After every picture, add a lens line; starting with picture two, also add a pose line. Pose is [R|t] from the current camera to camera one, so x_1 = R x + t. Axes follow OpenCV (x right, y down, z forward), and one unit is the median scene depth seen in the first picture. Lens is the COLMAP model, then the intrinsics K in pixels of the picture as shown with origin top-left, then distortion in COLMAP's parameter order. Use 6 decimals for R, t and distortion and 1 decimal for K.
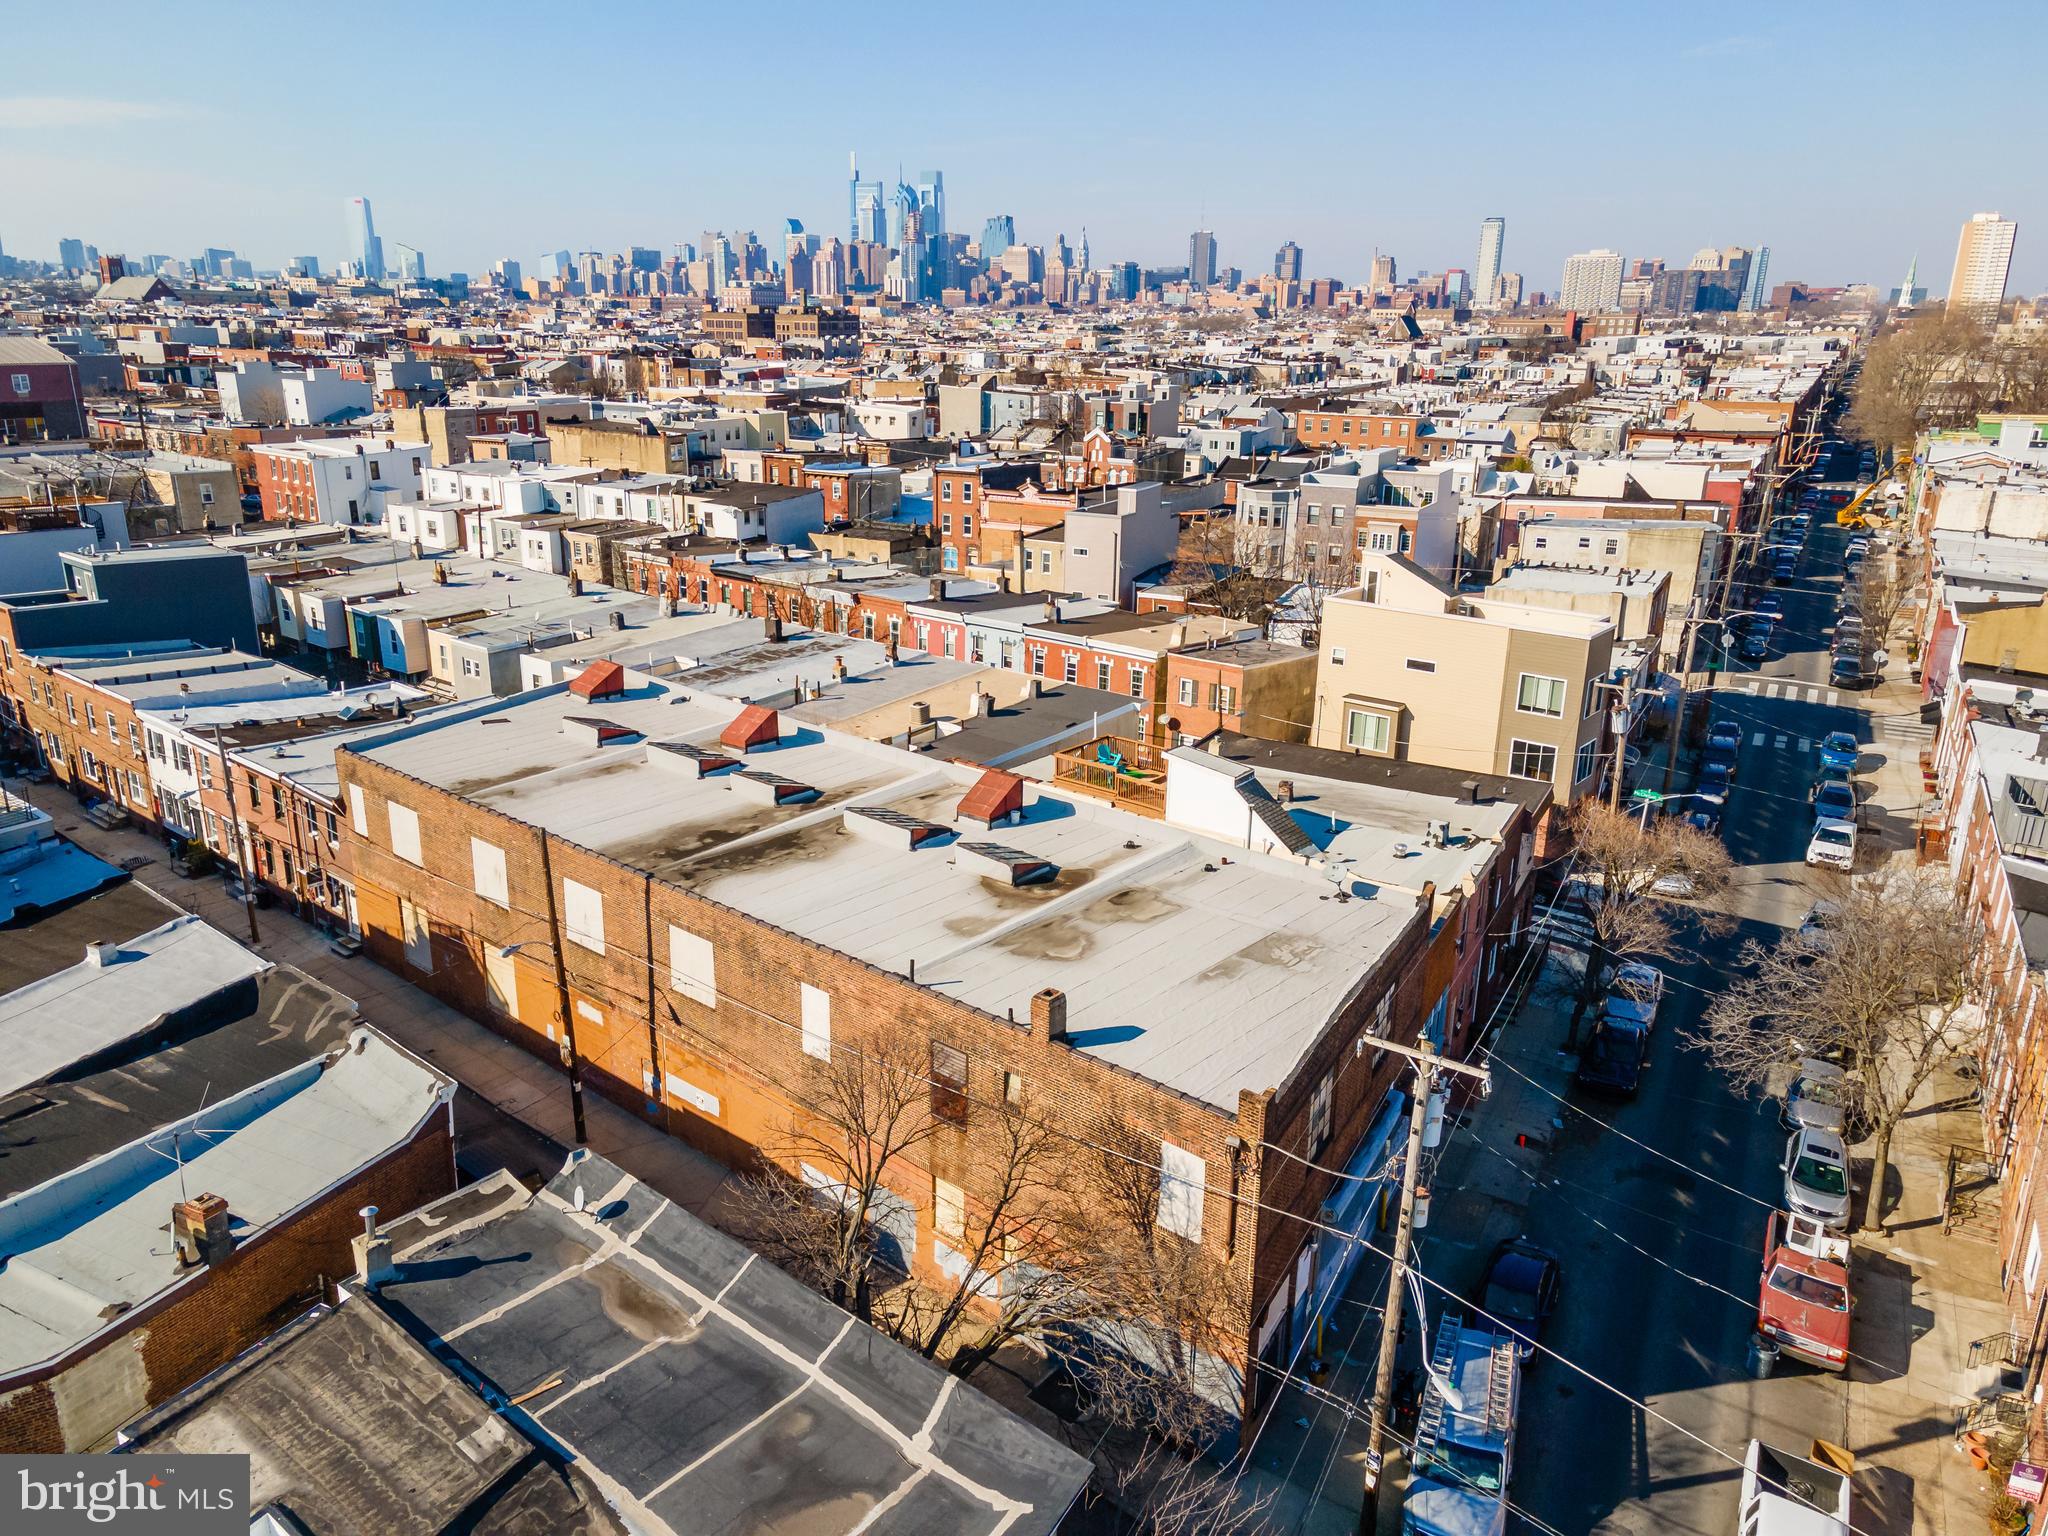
lens RADIAL K [[1478.5, 0, 995.8], [0, 1478.5, 776.8], [0, 0, 1]] dist [0.026760, 0.074433]
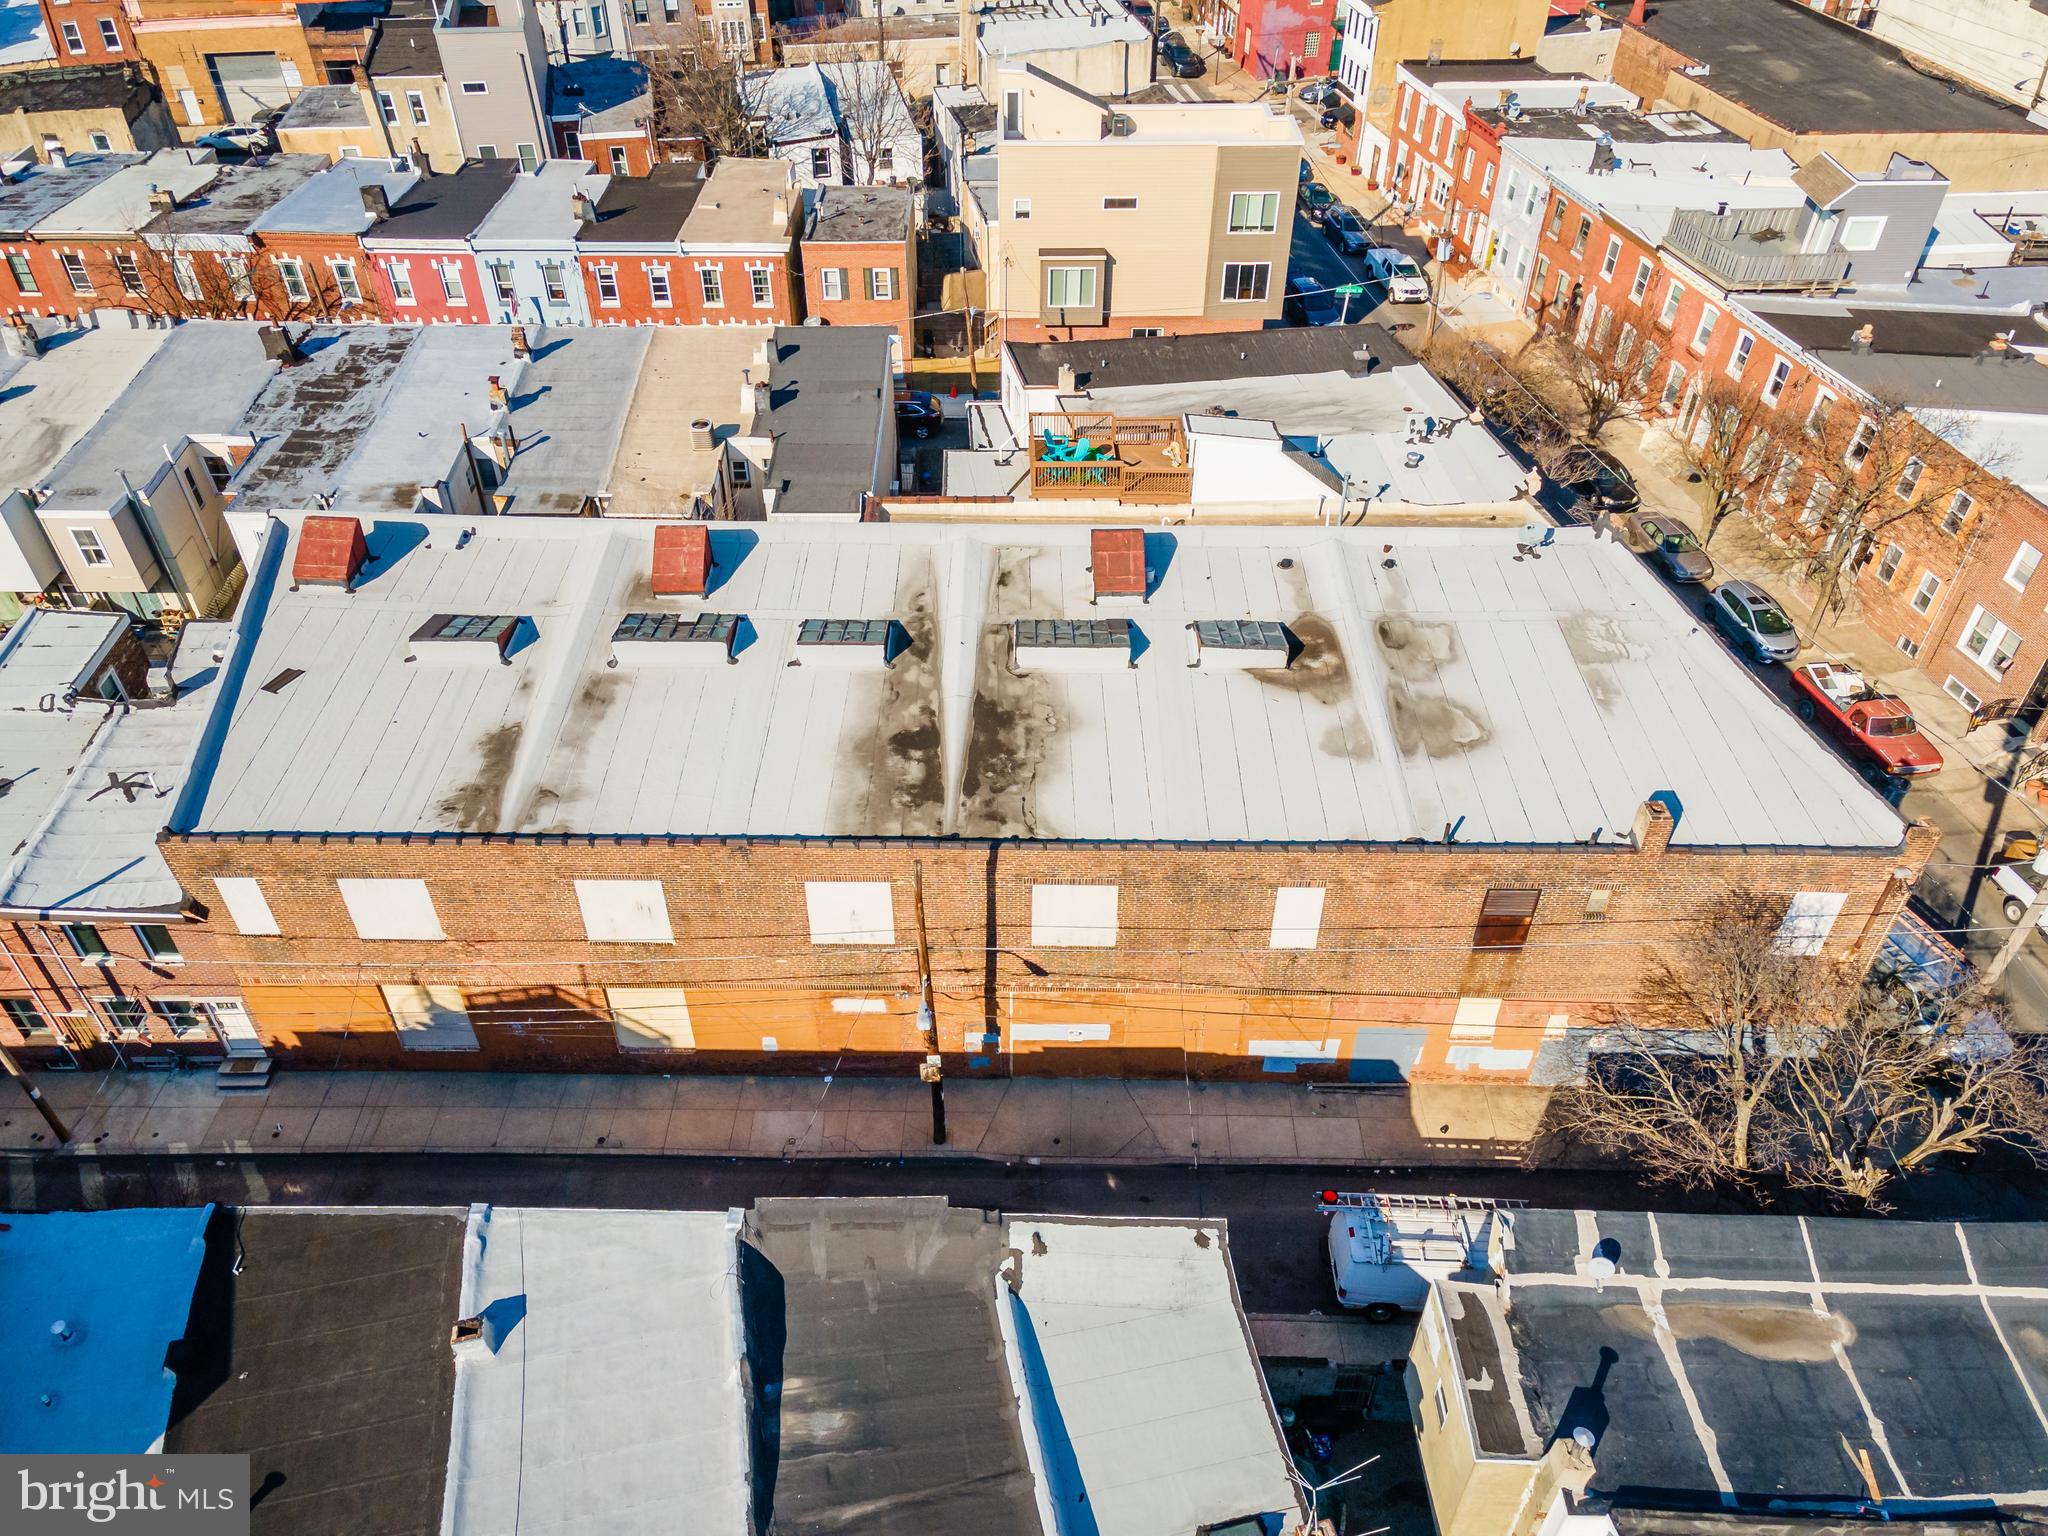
lens RADIAL K [[1478.5, 0, 995.8], [0, 1478.5, 776.8], [0, 0, 1]] dist [0.026760, 0.074433]
pose [[0.761813, -0.434243, 0.480701, -0.427842], [0.209564, 0.867357, 0.451414, -0.228692], [-0.612963, -0.243155, 0.751766, 0.302451]]
